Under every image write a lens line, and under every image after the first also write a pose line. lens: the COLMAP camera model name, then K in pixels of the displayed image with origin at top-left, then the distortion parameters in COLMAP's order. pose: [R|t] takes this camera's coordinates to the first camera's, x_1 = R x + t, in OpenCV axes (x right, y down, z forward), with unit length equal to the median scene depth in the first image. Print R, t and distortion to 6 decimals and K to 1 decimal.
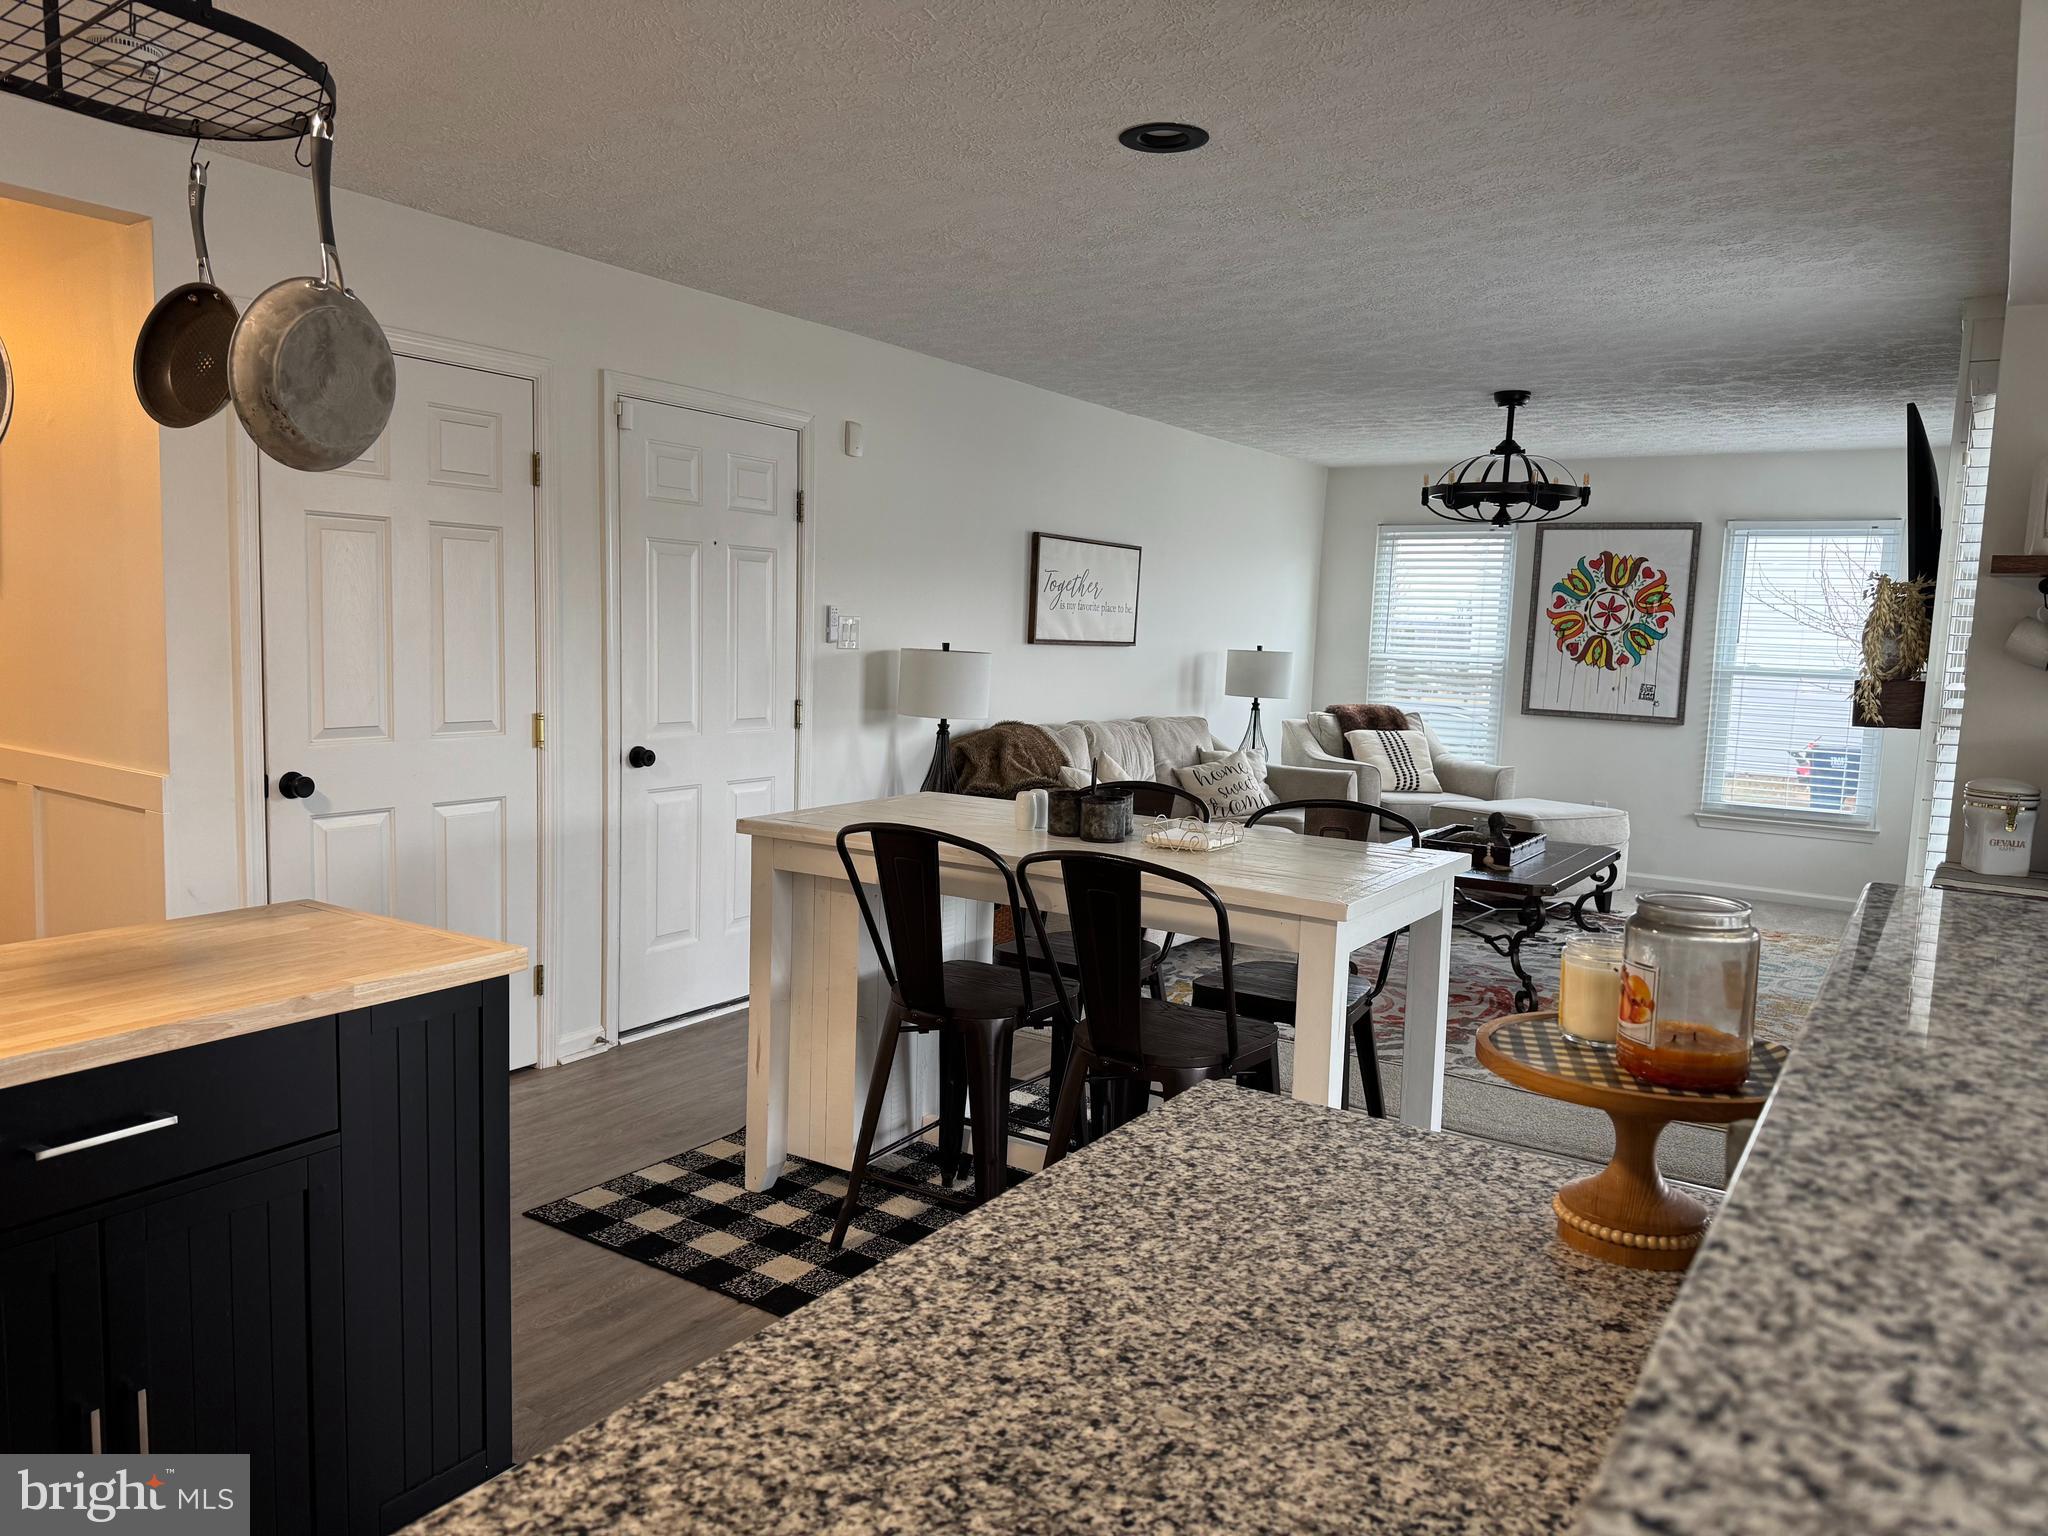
lens RADIAL K [[1443.0, 0, 1025.7], [0, 1443.0, 788.9], [0, 0, 1]] dist [0.064815, -0.069104]
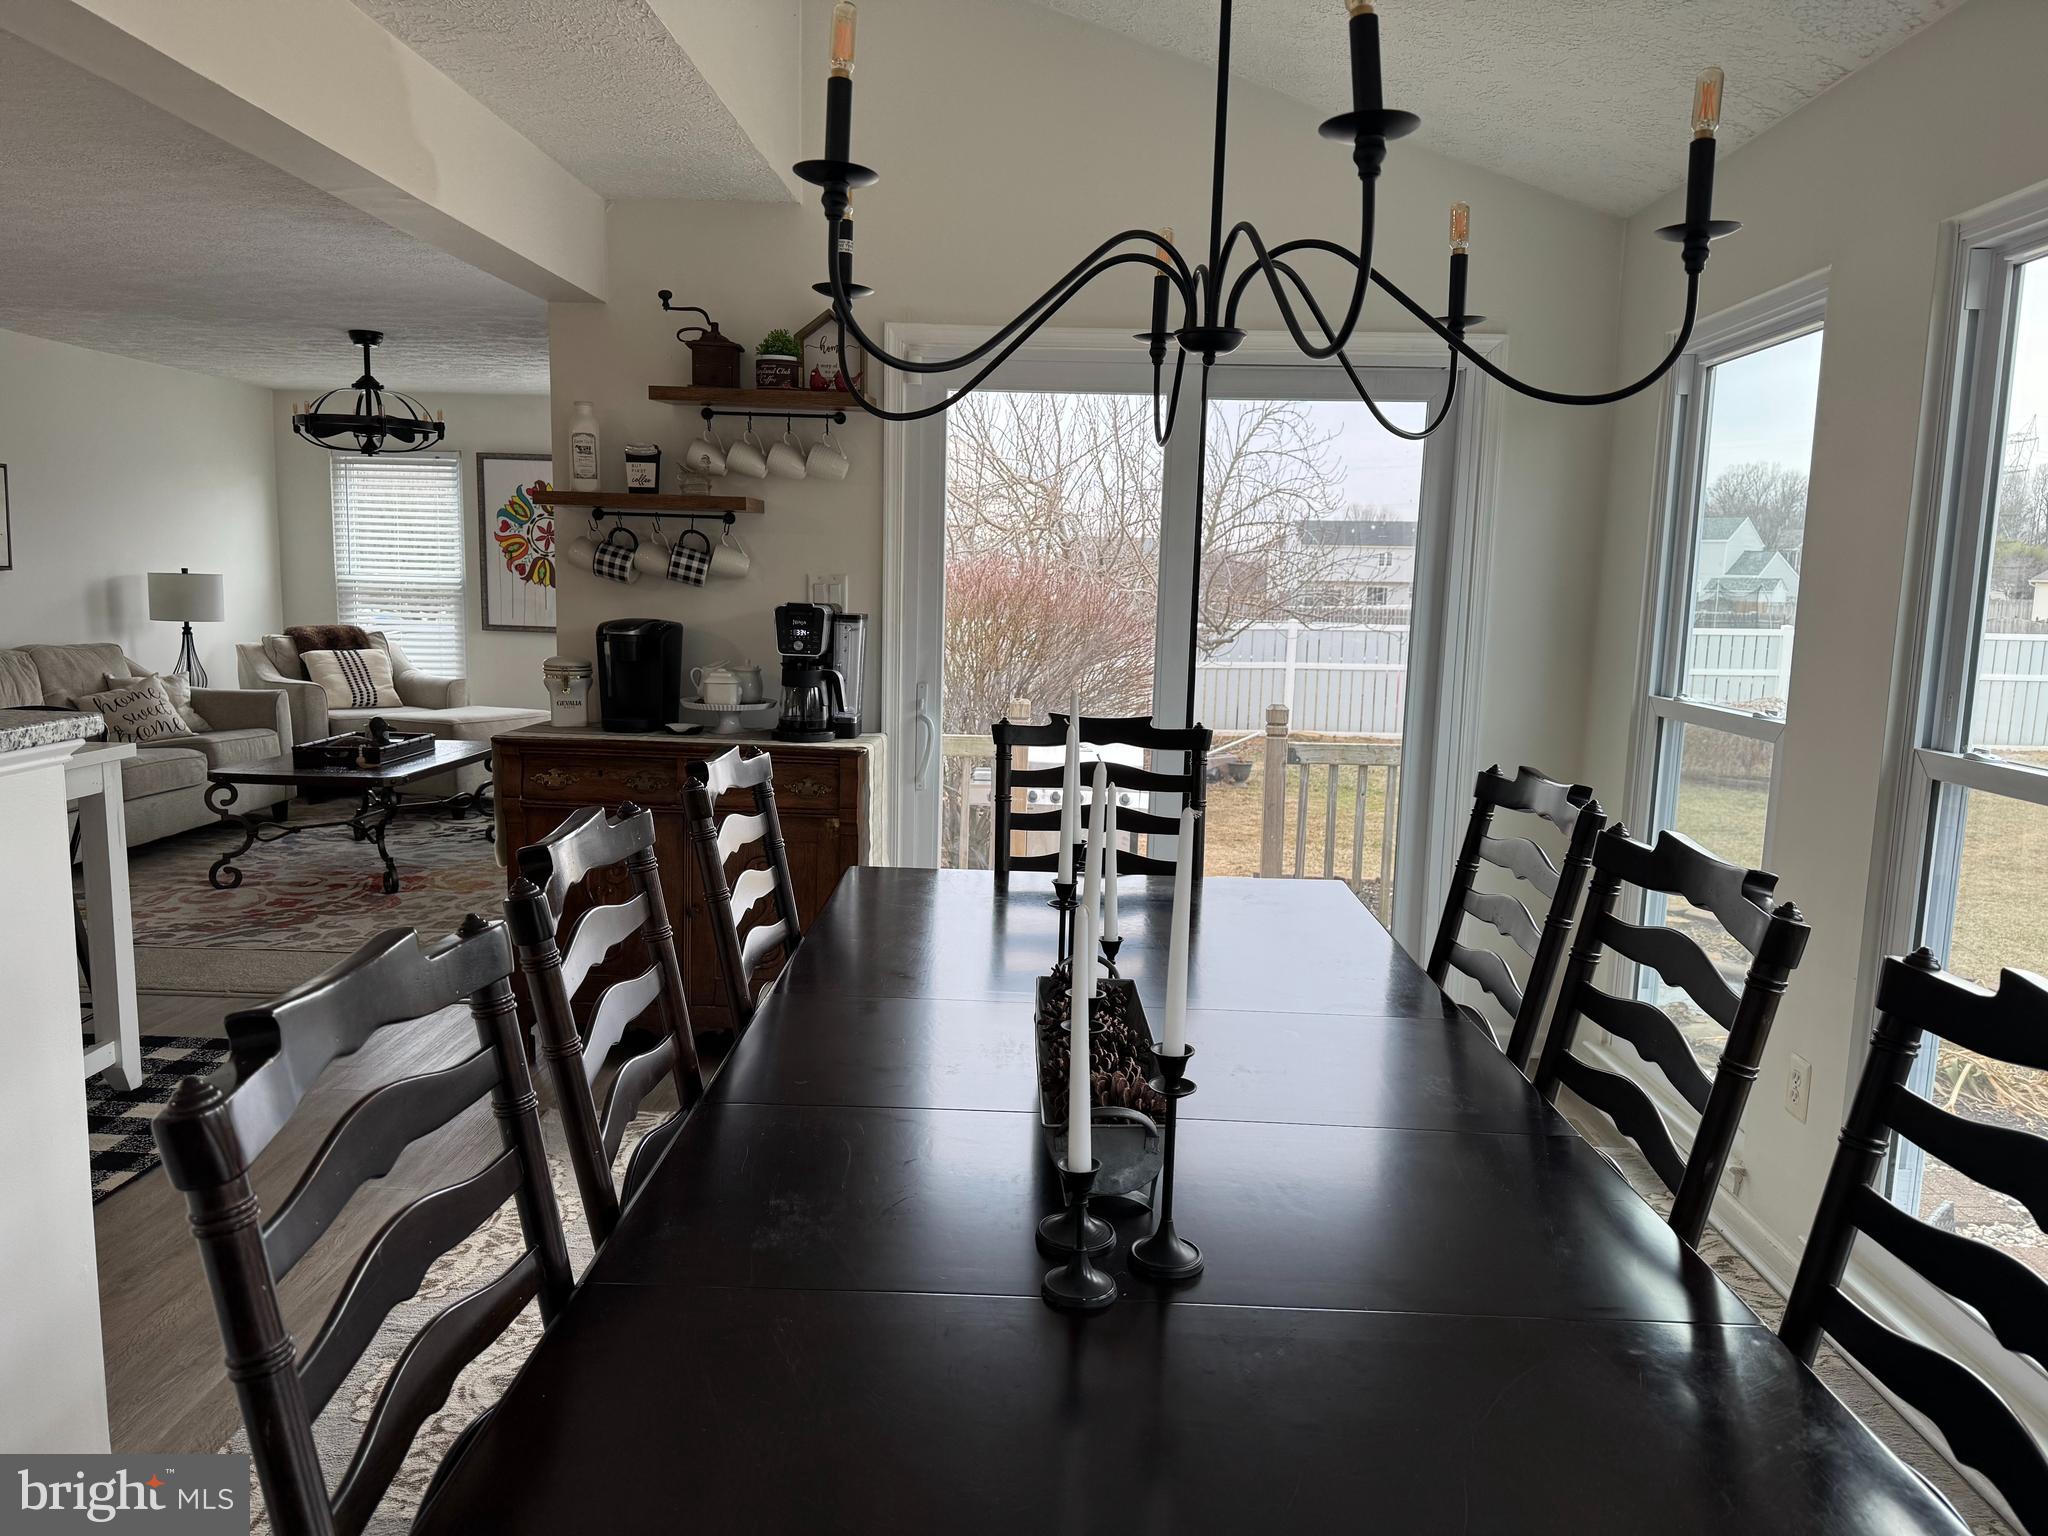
lens RADIAL K [[1443.0, 0, 1014.1], [0, 1443.0, 771.9], [0, 0, 1]] dist [0.064815, -0.069104]
pose [[0.853319, -0.087974, 0.513914, 0.117895], [0.067886, 0.996018, 0.057782, 0.019126], [-0.516951, -0.014419, 0.855893, -0.142810]]
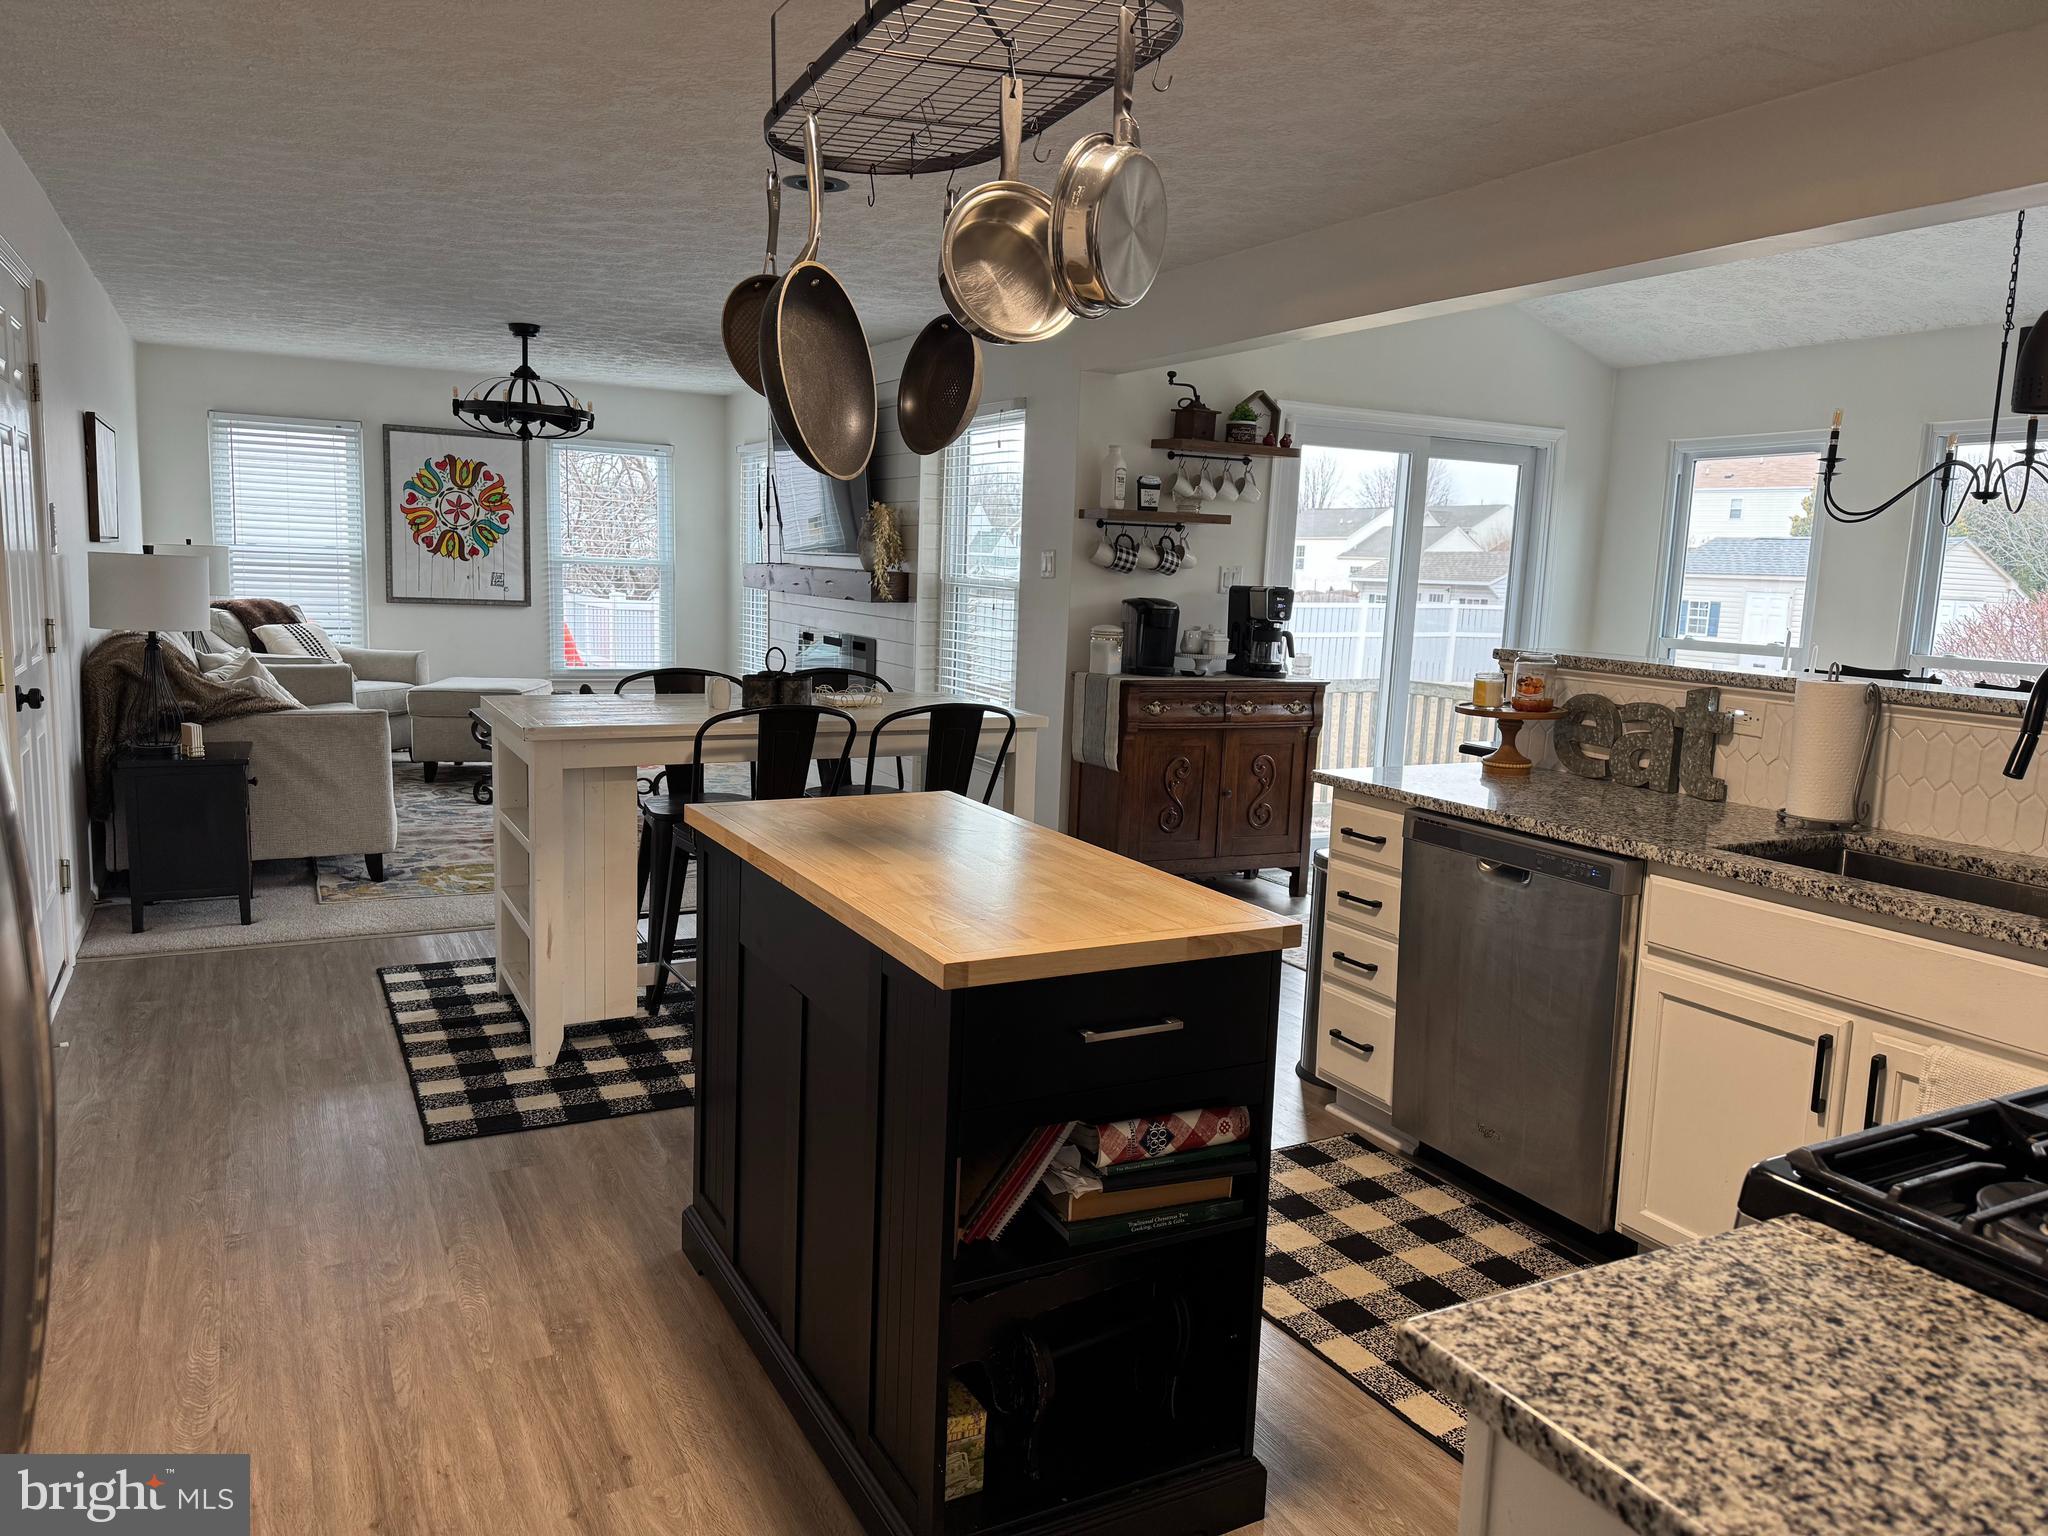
lens RADIAL K [[1443.0, 0, 1025.6], [0, 1443.0, 781.2], [0, 0, 1]] dist [0.064815, -0.069104]
pose [[0.483774, -0.150506, 0.862155, -0.399943], [0.081057, 0.988573, 0.127092, -0.020400], [-0.871431, 0.008400, 0.490446, 0.059442]]
